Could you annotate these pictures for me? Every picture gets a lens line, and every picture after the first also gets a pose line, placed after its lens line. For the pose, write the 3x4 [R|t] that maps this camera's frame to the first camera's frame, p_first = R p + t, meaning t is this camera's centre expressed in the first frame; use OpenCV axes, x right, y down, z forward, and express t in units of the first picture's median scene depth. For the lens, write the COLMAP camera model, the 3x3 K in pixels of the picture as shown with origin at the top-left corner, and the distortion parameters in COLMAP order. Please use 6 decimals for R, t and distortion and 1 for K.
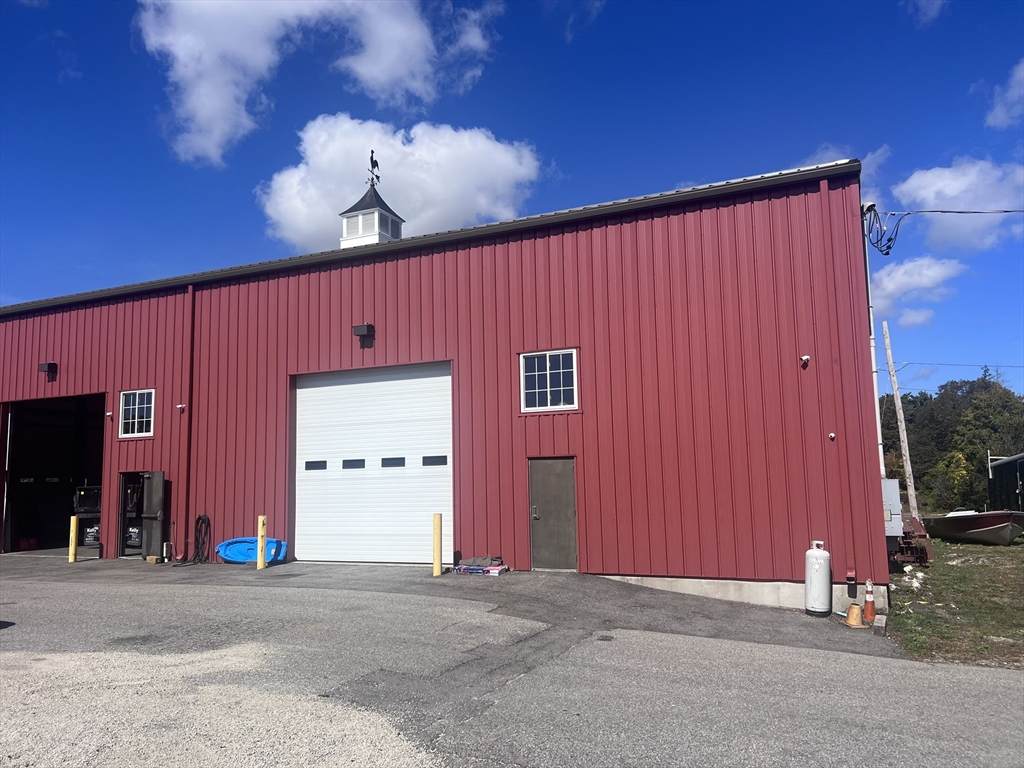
lens RADIAL K [[881.7, 0, 548.6], [0, 881.7, 388.1], [0, 0, 1]] dist [0.064599, -0.103509]
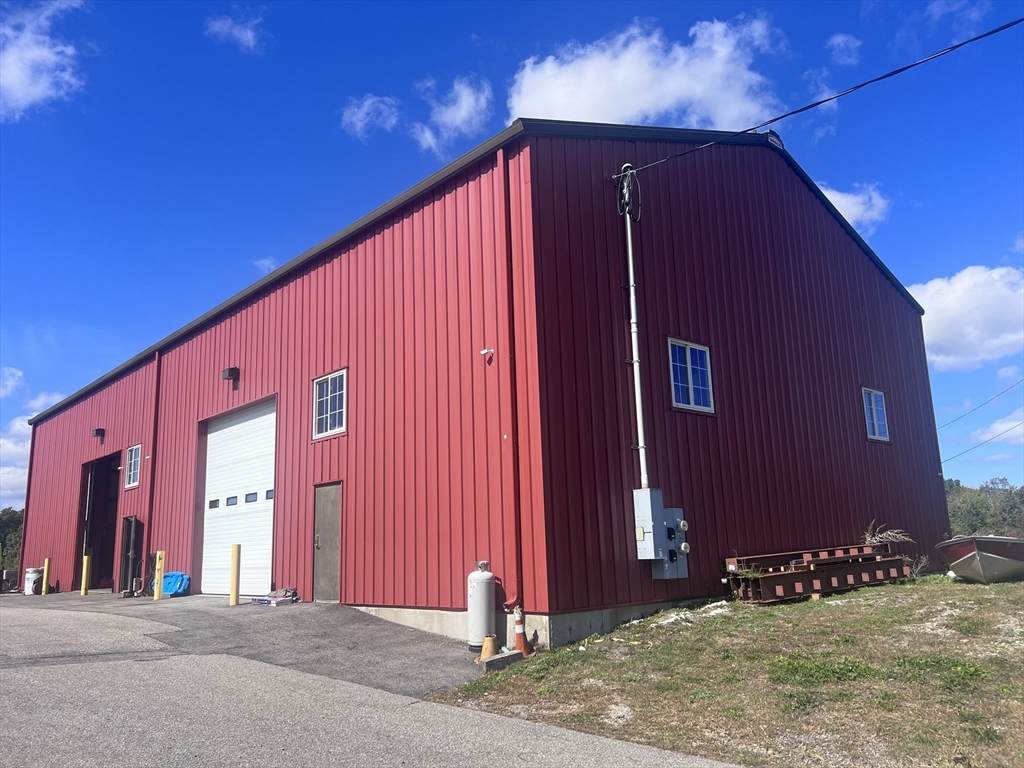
lens RADIAL K [[895.6, 0, 512.0], [0, 895.6, 384.0], [0, 0, 1]] dist [0.113785, -0.222679]
pose [[0.899270, -0.092482, -0.427504, 0.603317], [0.061721, 0.994442, -0.085294, 0.065552], [0.433017, 0.050316, 0.899980, 0.187909]]
